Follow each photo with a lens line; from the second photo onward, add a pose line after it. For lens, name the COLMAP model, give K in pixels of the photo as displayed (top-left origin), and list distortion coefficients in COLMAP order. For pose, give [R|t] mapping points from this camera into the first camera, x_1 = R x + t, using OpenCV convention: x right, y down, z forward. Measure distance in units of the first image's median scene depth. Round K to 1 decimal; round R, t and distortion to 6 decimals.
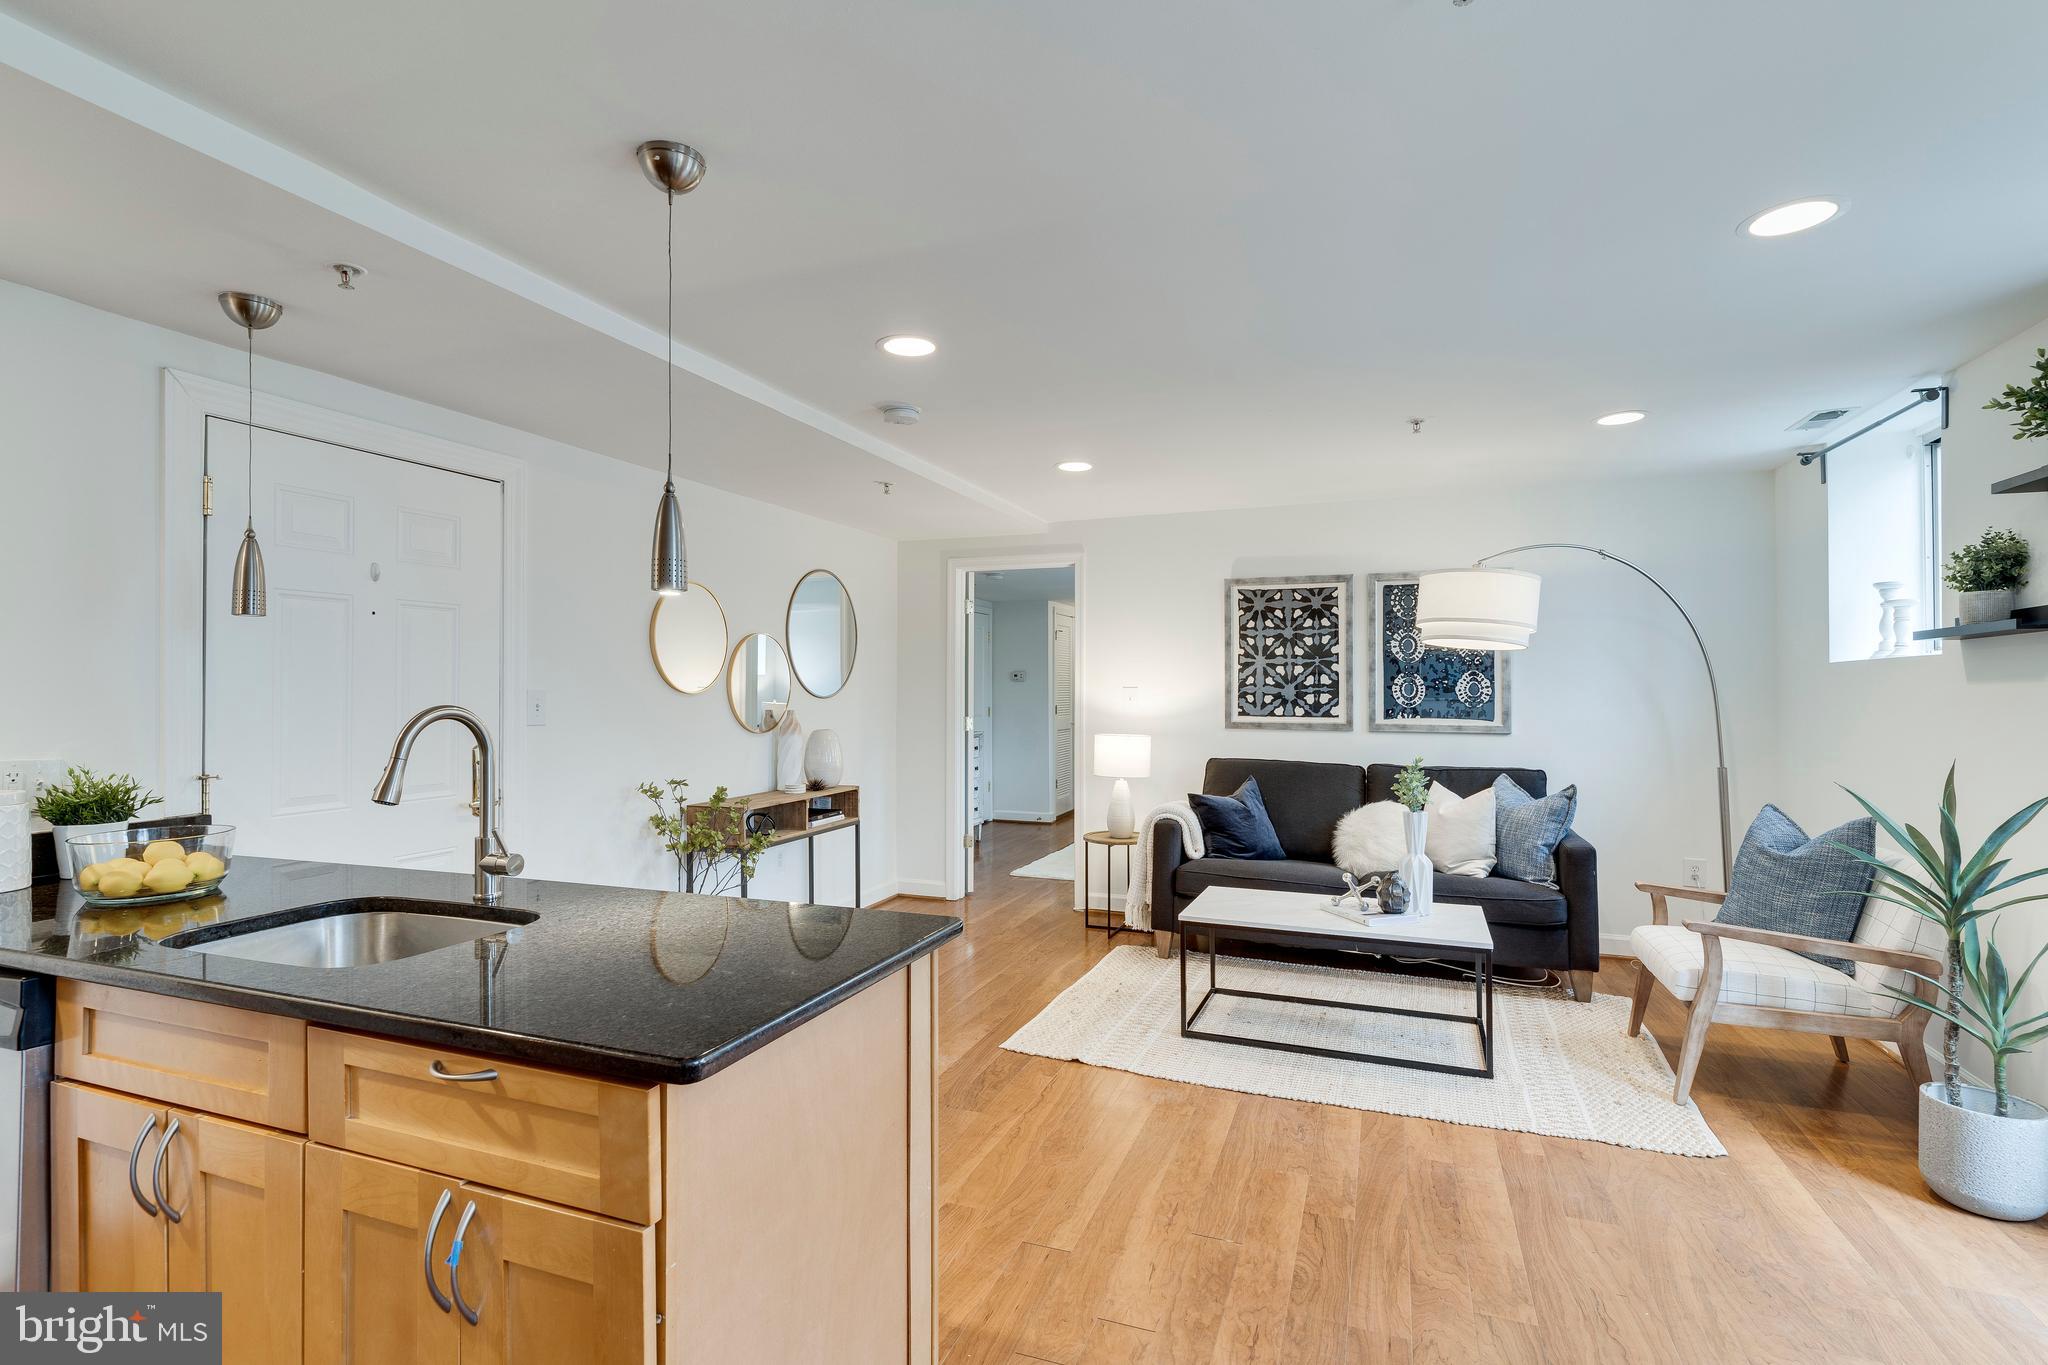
lens RADIAL K [[976.6, 0, 1024.0], [0, 976.6, 682.5], [0, 0, 1]] dist [0.002640, 0.000664]
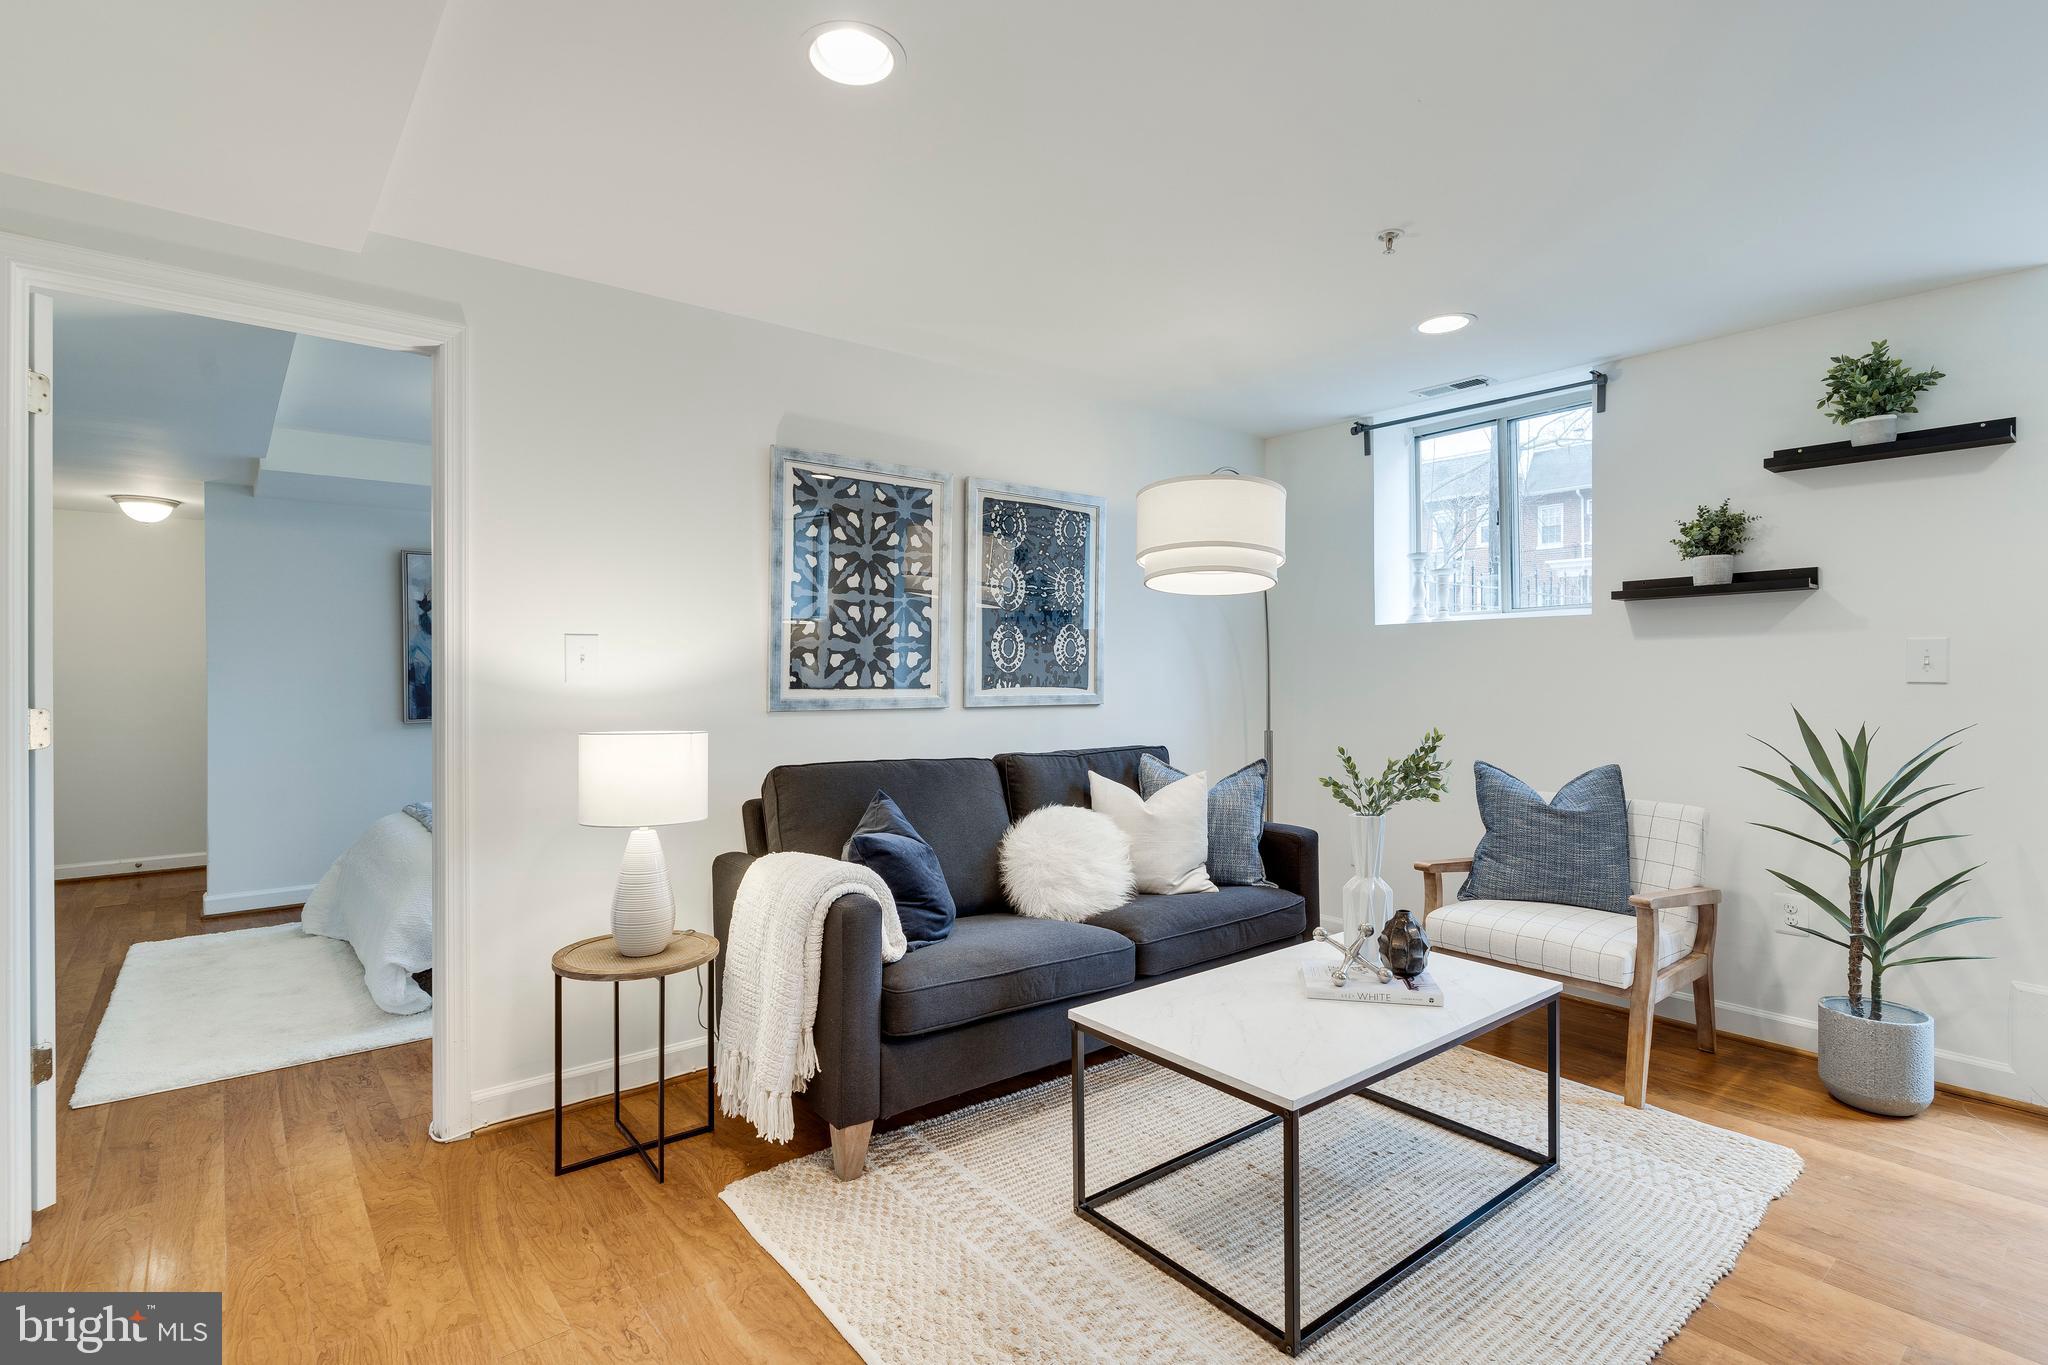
lens RADIAL K [[972.9, 0, 1024.0], [0, 972.9, 682.5], [0, 0, 1]] dist [0.001296, -0.000030]
pose [[0.500791, -0.007330, 0.865537, -0.214410], [-0.004128, 0.999933, 0.010857, 0.024431], [-0.865558, -0.009010, 0.500727, 0.618704]]
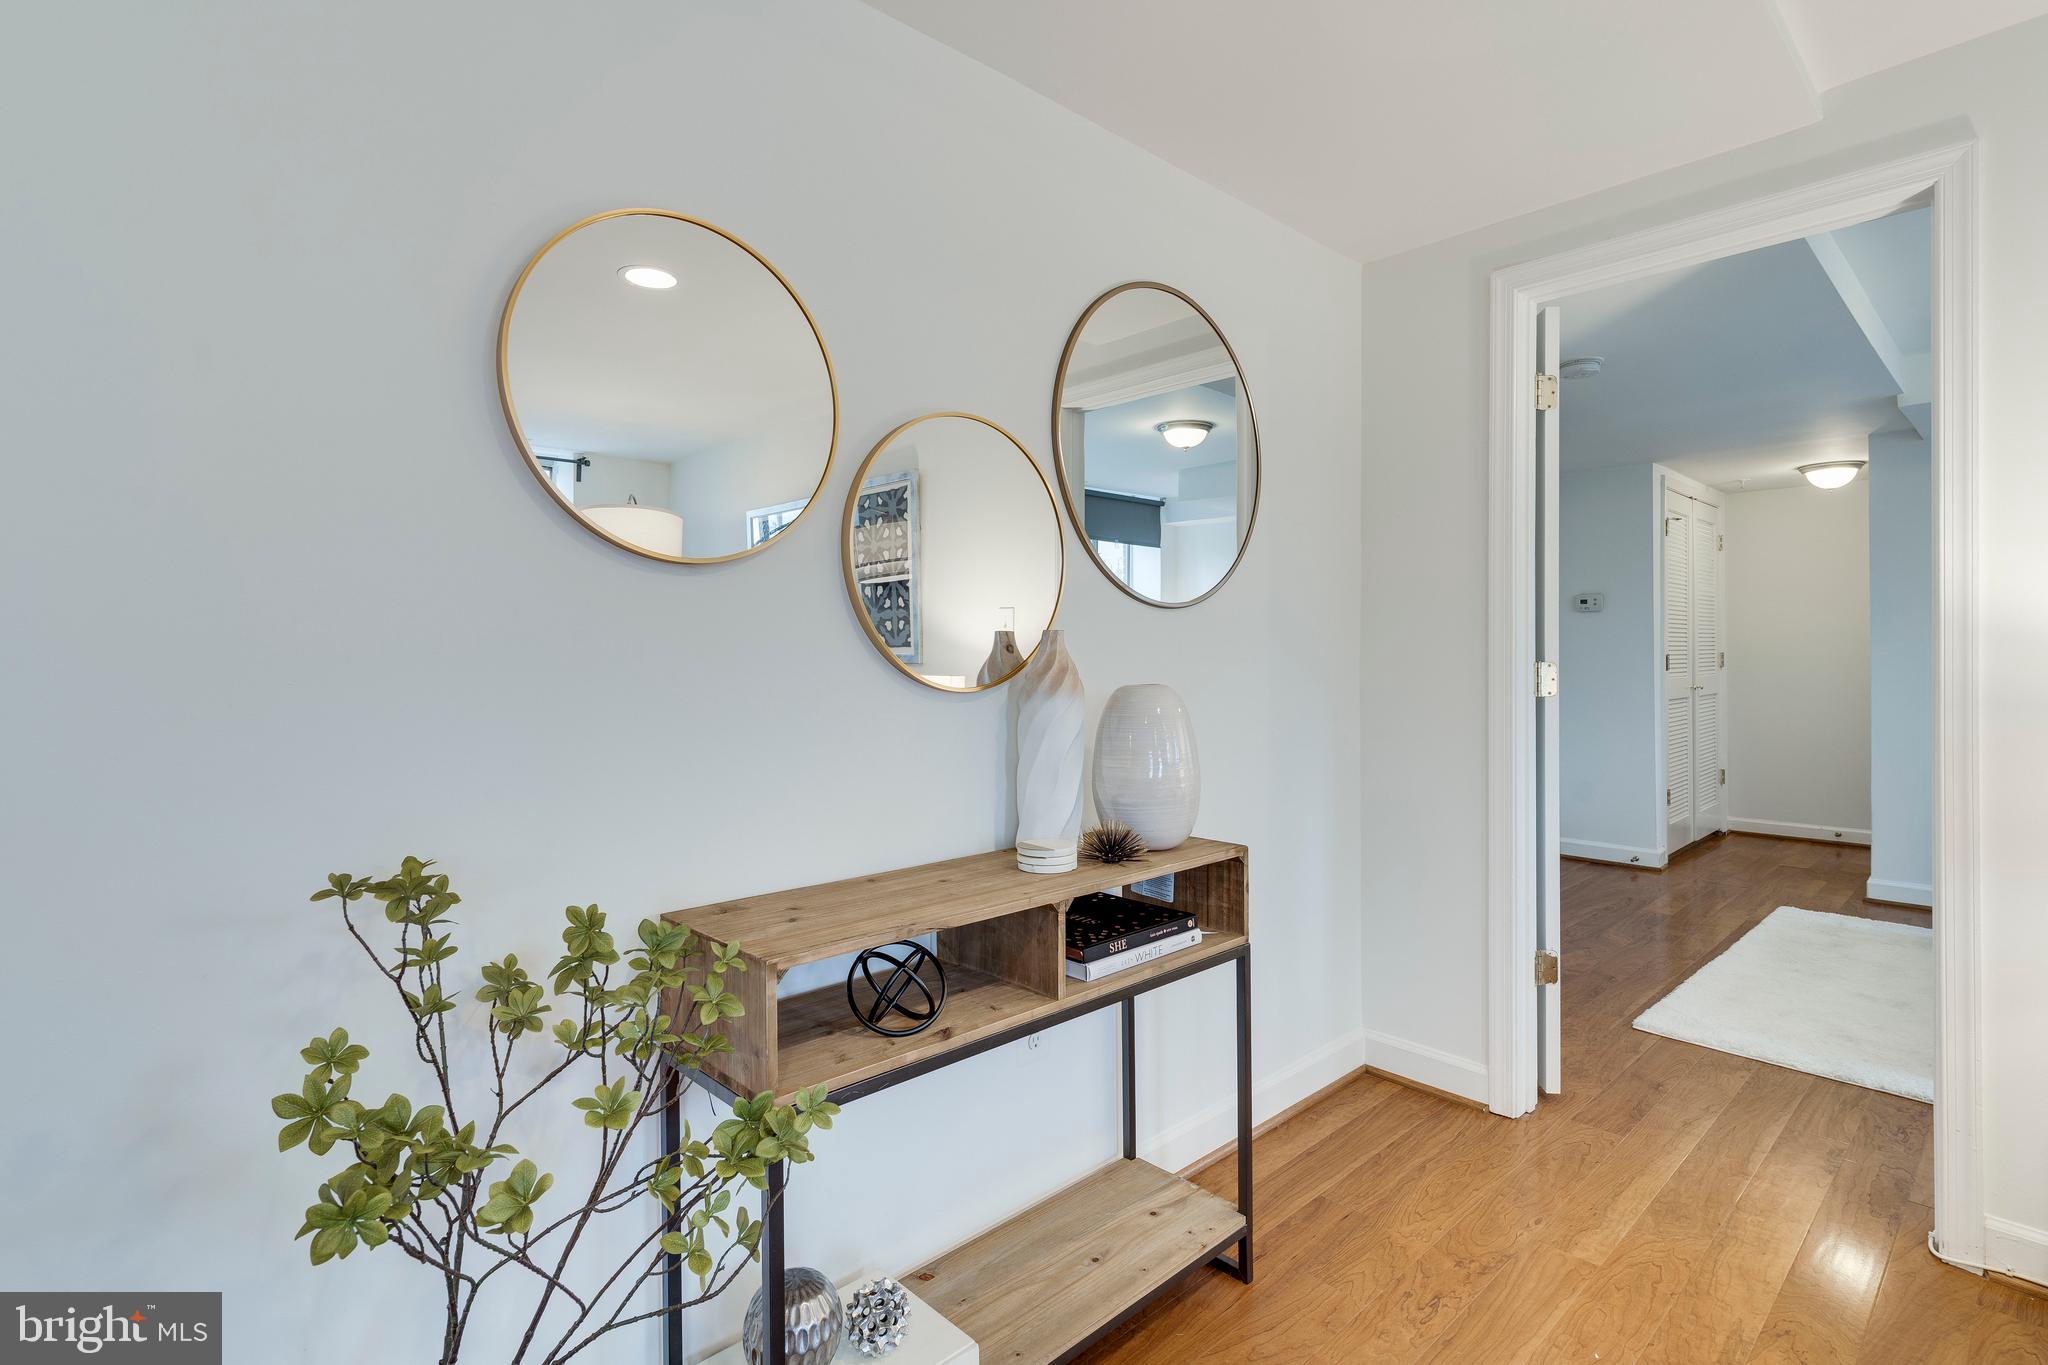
lens RADIAL K [[987.1, 0, 1023.5], [0, 987.1, 648.5], [0, 0, 1]] dist [0.001229, 0.000071]
pose [[0.893959, -0.005335, -0.448118, -0.079414], [0.005741, 0.999983, -0.000451, 0.033594], [0.448113, -0.002170, 0.893974, 0.633598]]
